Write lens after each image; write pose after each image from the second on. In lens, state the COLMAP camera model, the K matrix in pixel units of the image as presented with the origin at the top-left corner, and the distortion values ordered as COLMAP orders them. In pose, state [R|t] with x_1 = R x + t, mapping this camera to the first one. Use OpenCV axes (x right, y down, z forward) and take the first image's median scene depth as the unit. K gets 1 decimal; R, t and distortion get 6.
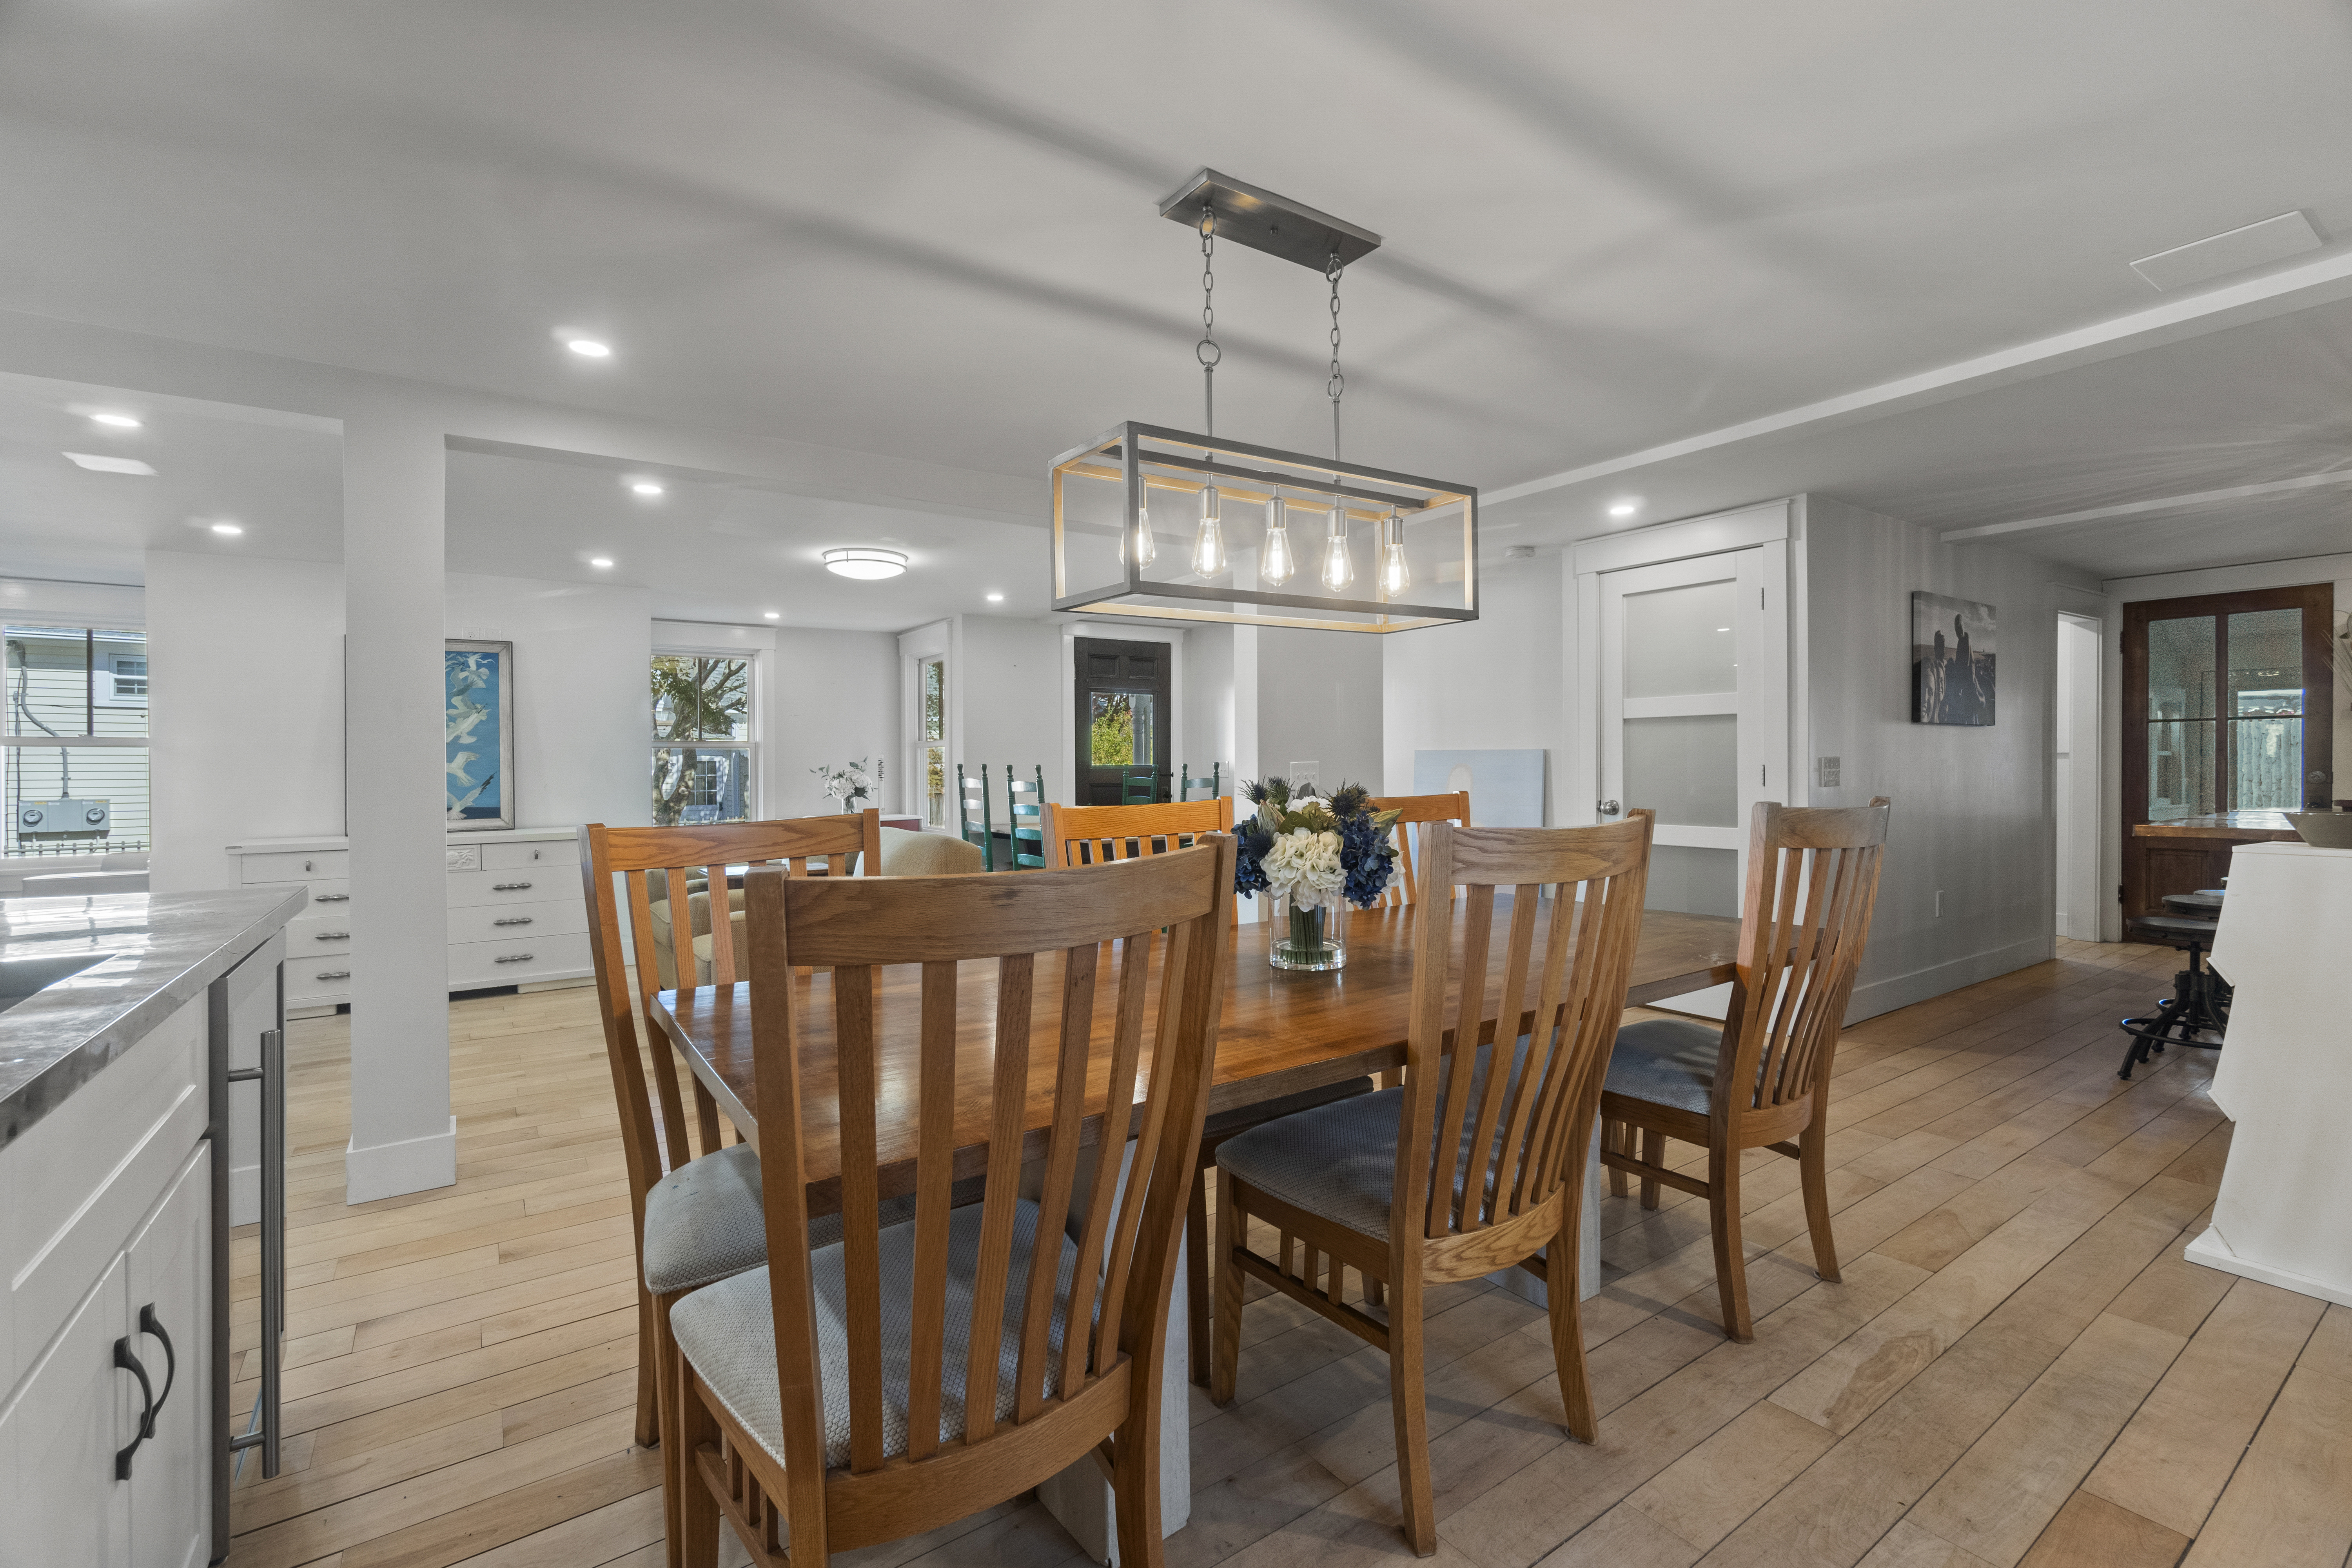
lens RADIAL K [[1030.9, 0, 1178.1], [0, 1030.9, 769.6], [0, 0, 1]] dist [-0.002084, -0.000304]
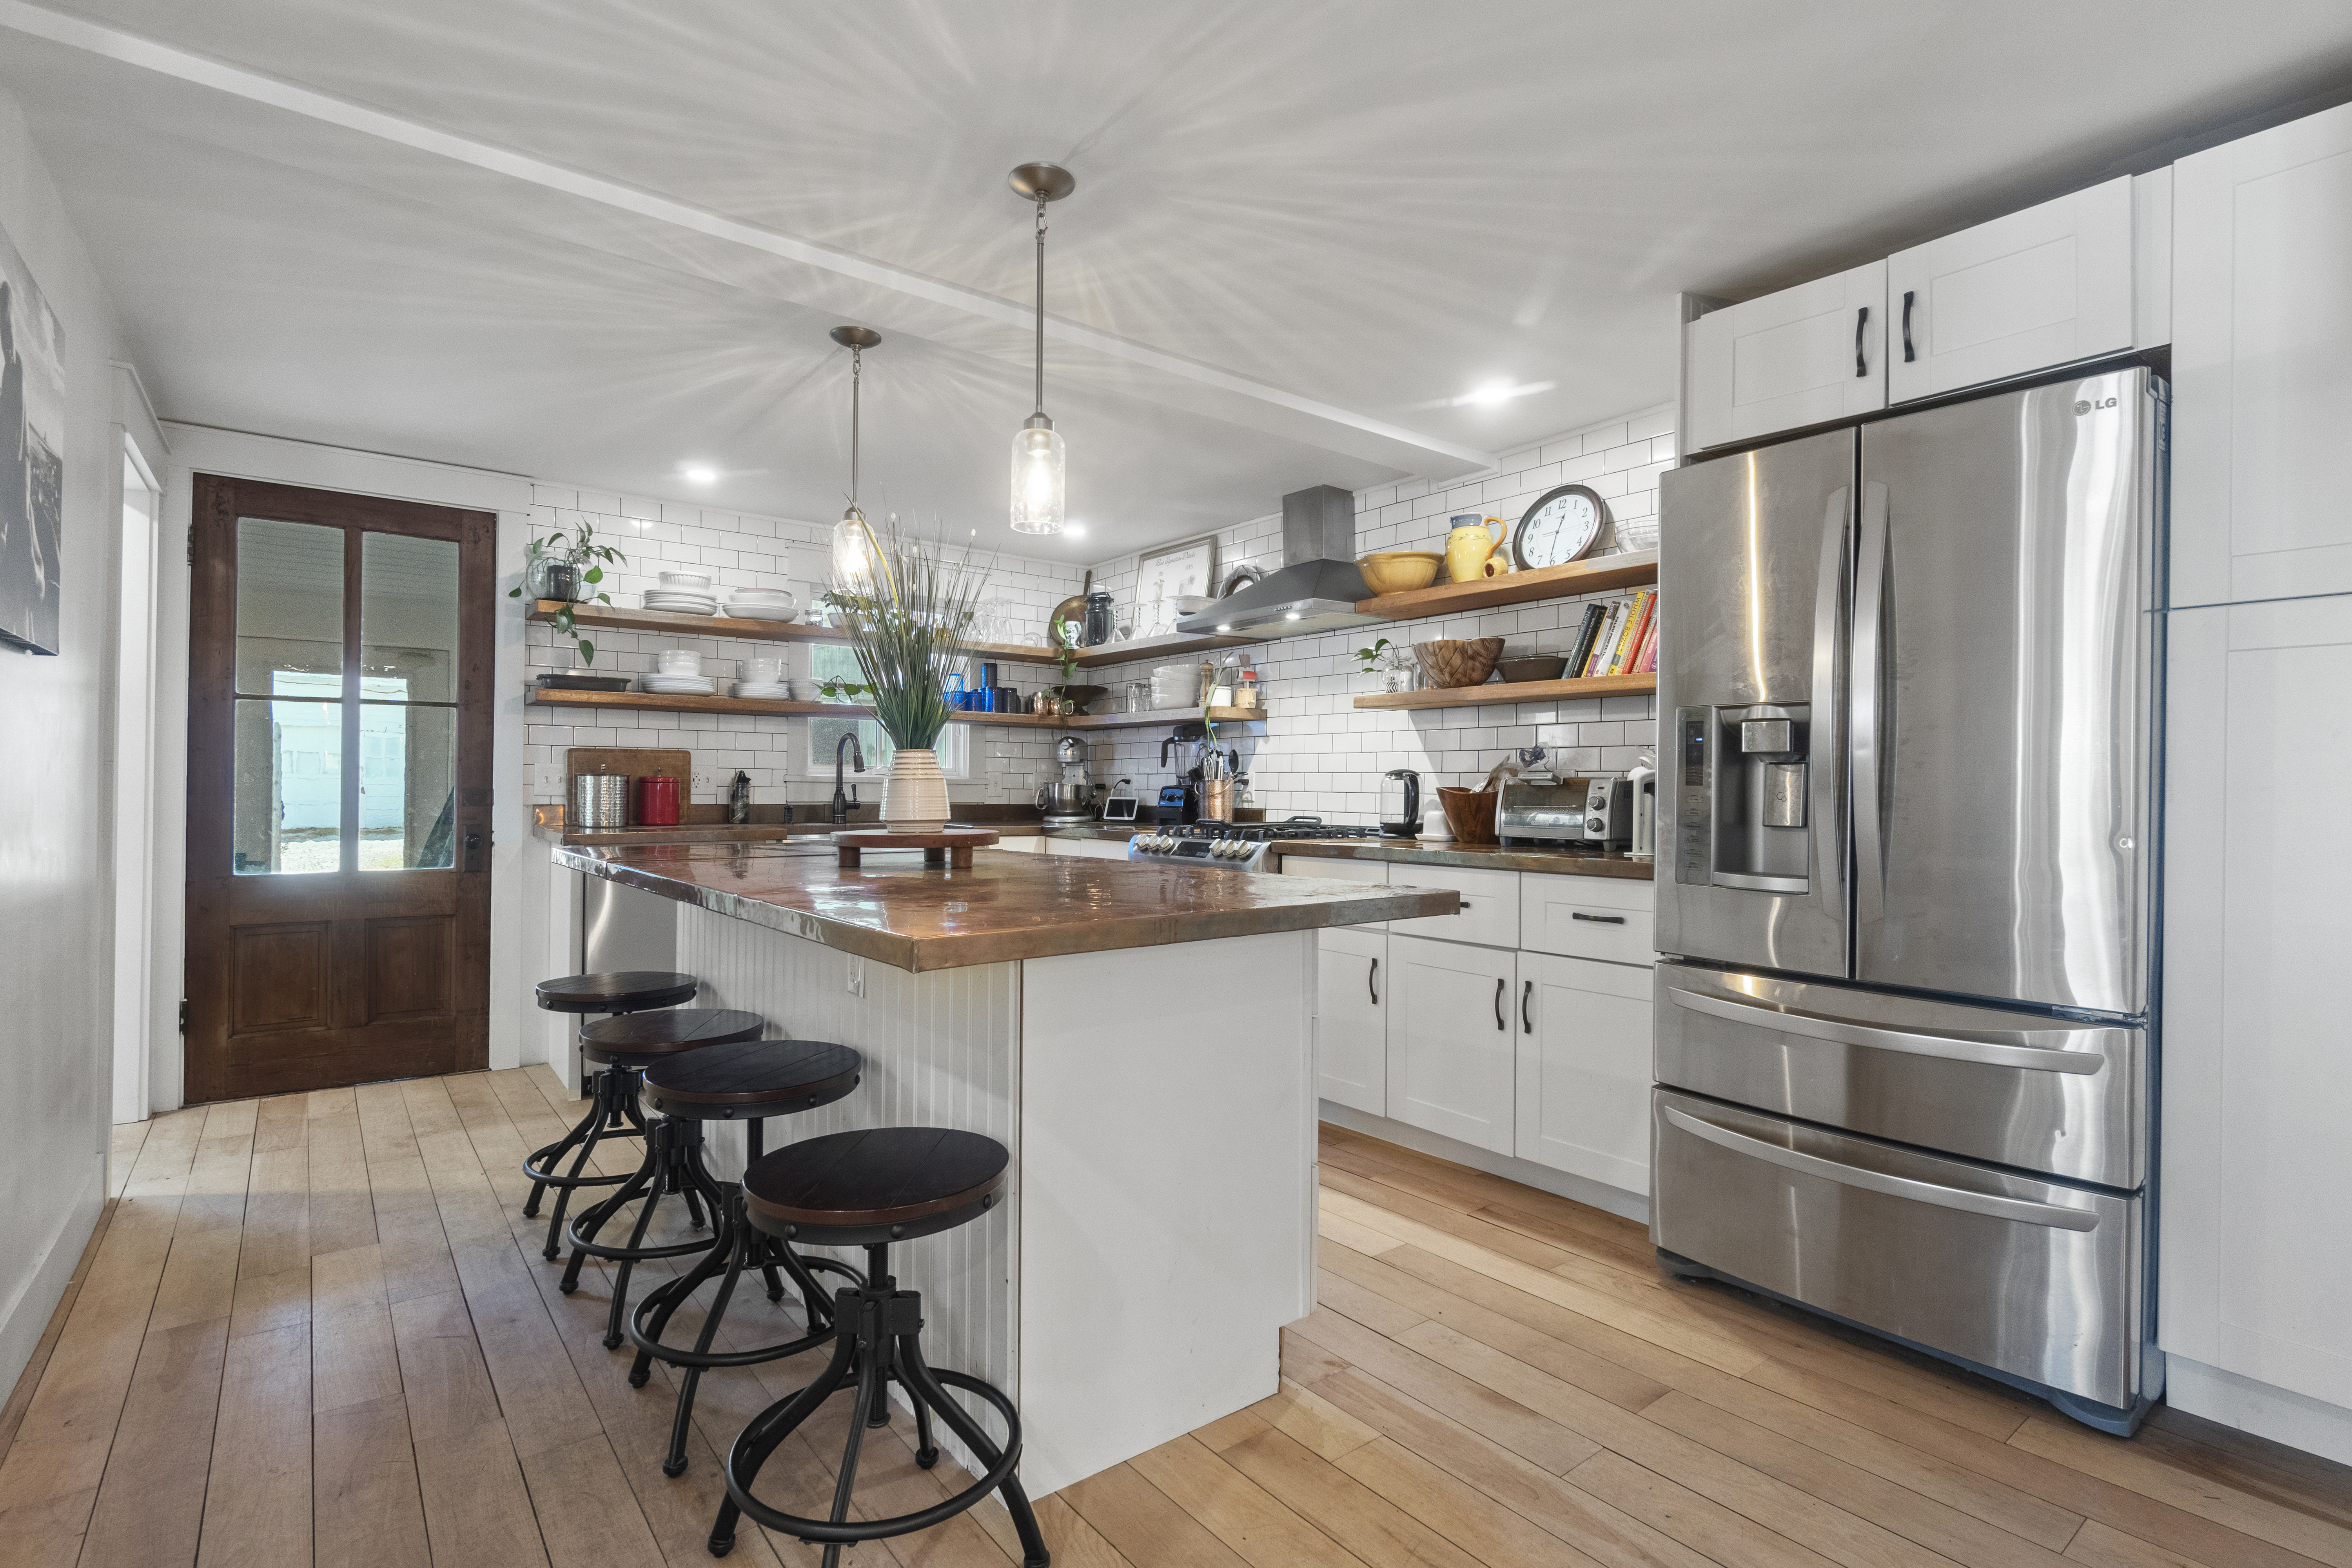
lens RADIAL K [[1116.3, 0, 1162.0], [0, 1116.3, 788.3], [0, 0, 1]] dist [-0.001911, 0.000152]
pose [[-0.048667, 0.006109, 0.998796, 0.368016], [-0.004617, 0.999969, -0.006341, 0.004582], [-0.998804, -0.004920, -0.048637, 0.608498]]
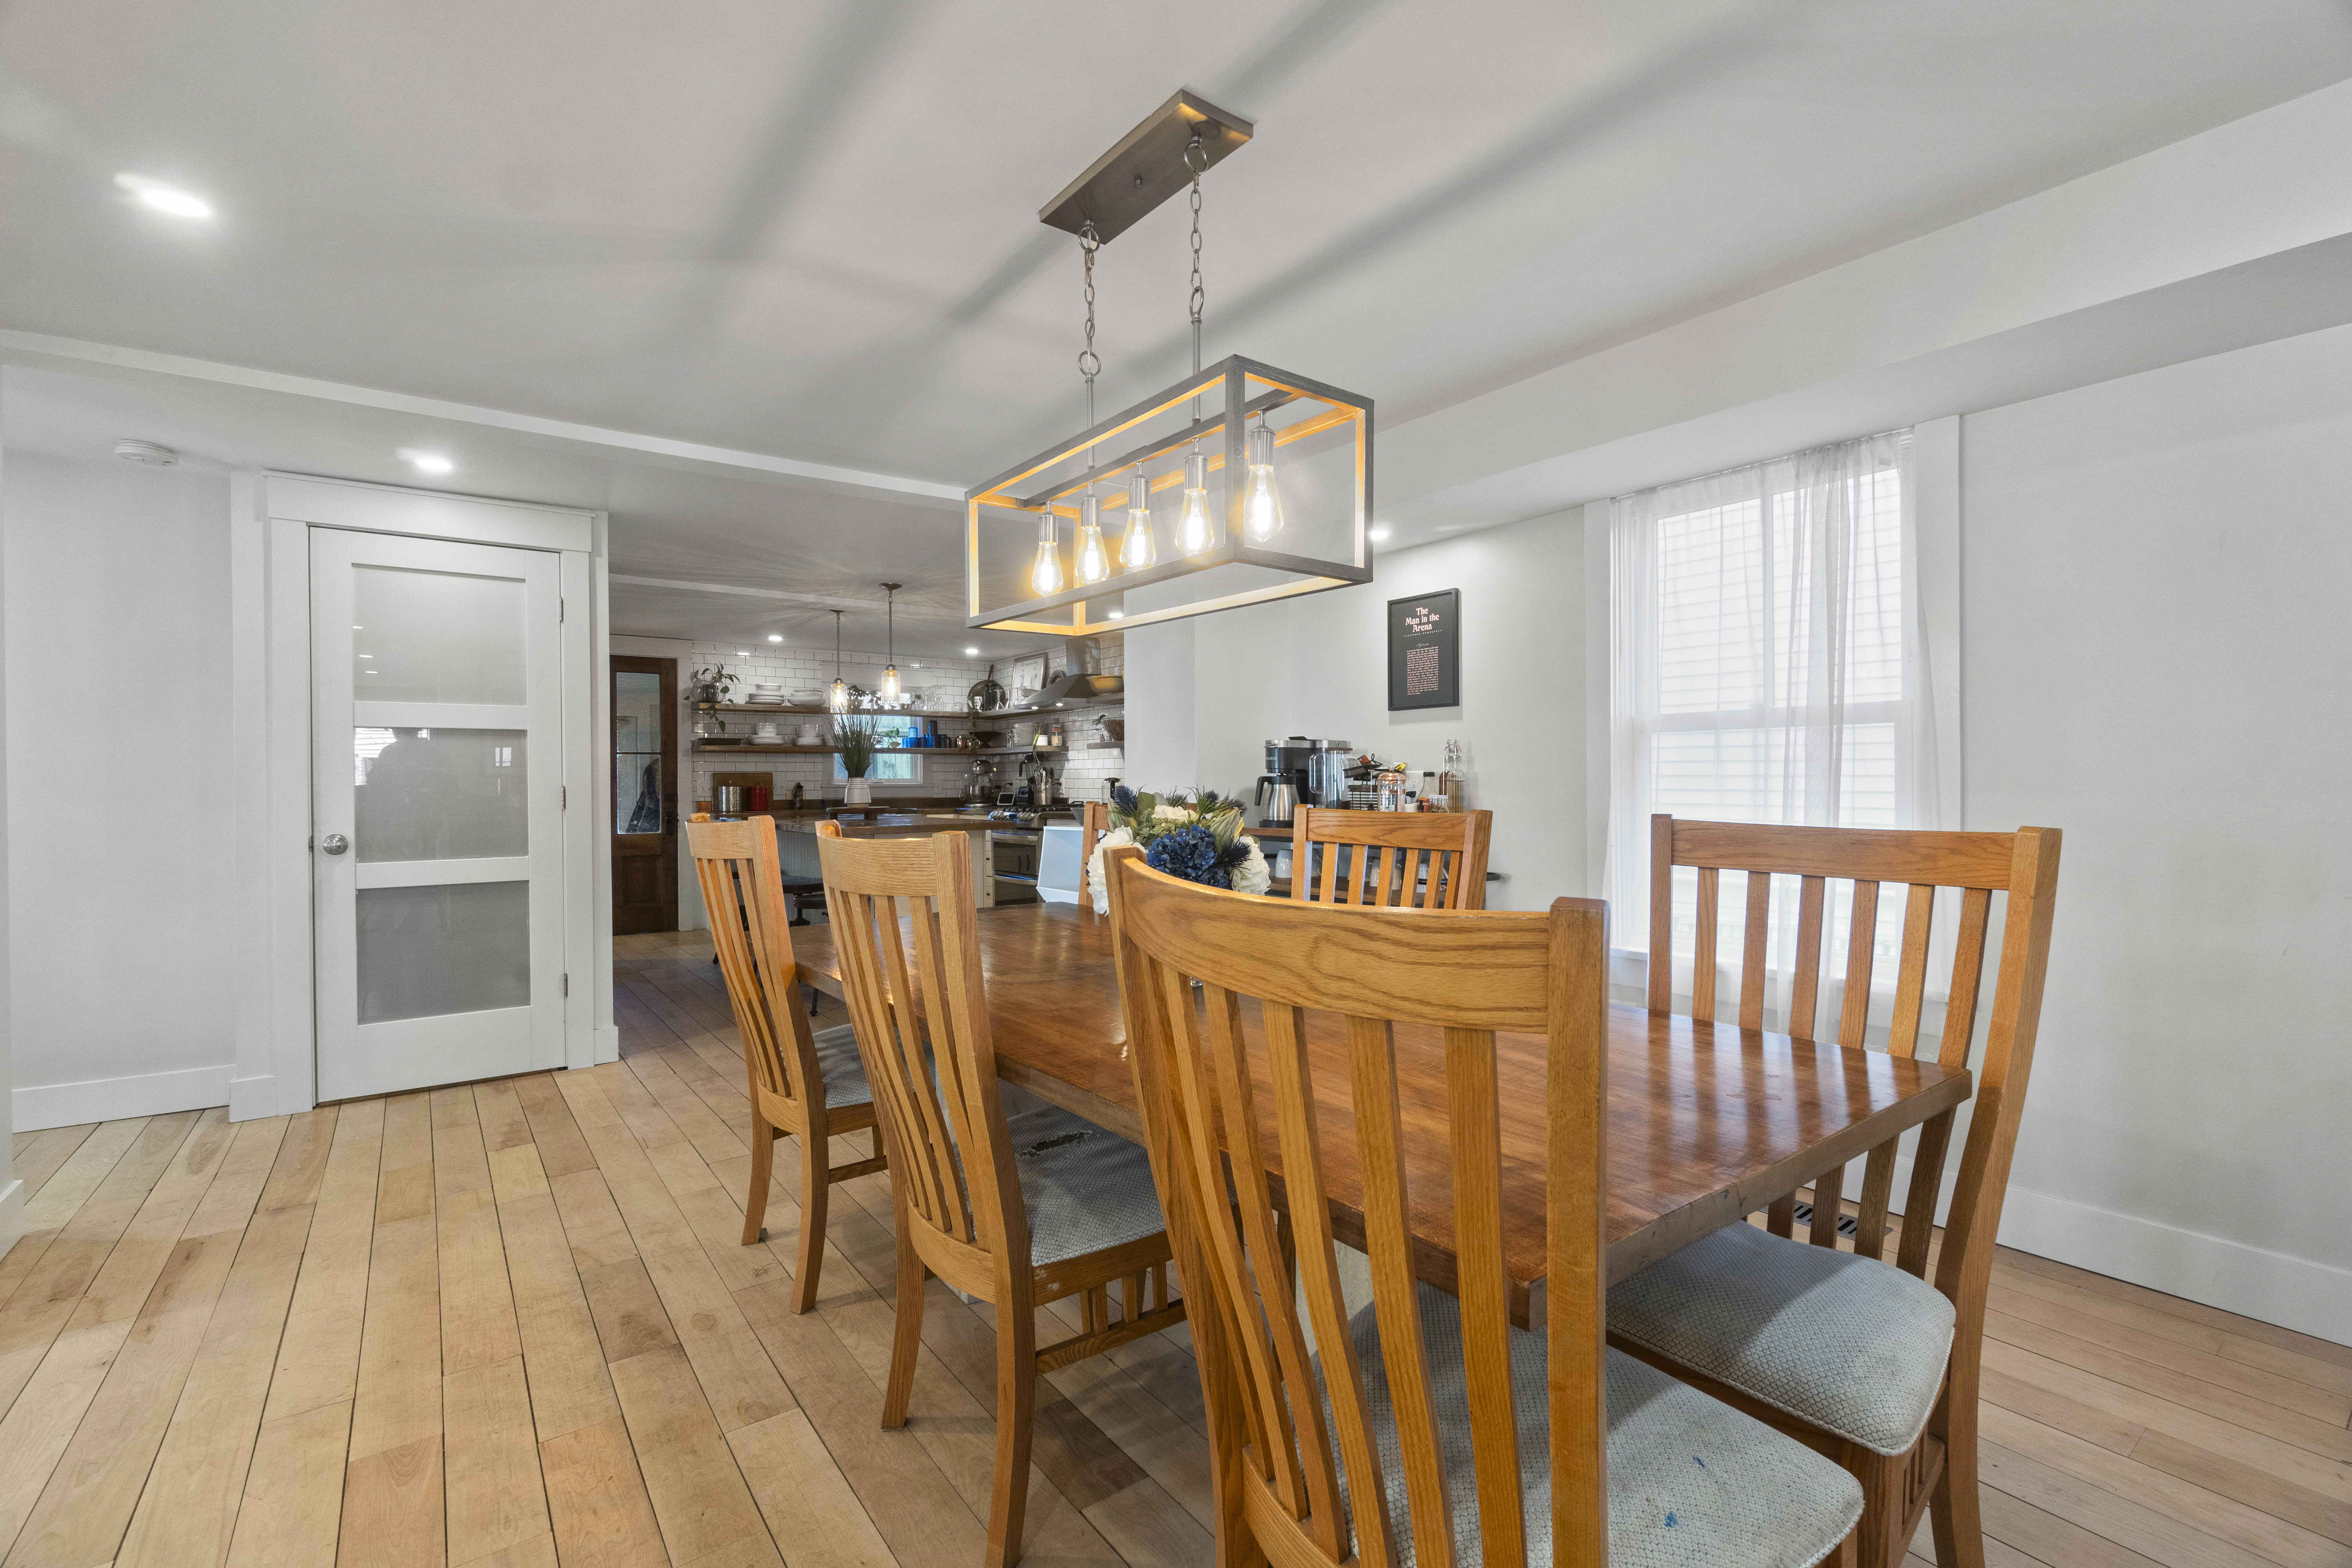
lens RADIAL K [[1023.1, 0, 1169.9], [0, 1023.1, 789.0], [0, 0, 1]] dist [-0.000831, -0.000189]
pose [[-0.026451, -0.000146, 0.999650, -0.300642], [0.011706, 0.999931, 0.000455, 0.002920], [-0.999582, 0.011714, -0.026448, 0.376086]]
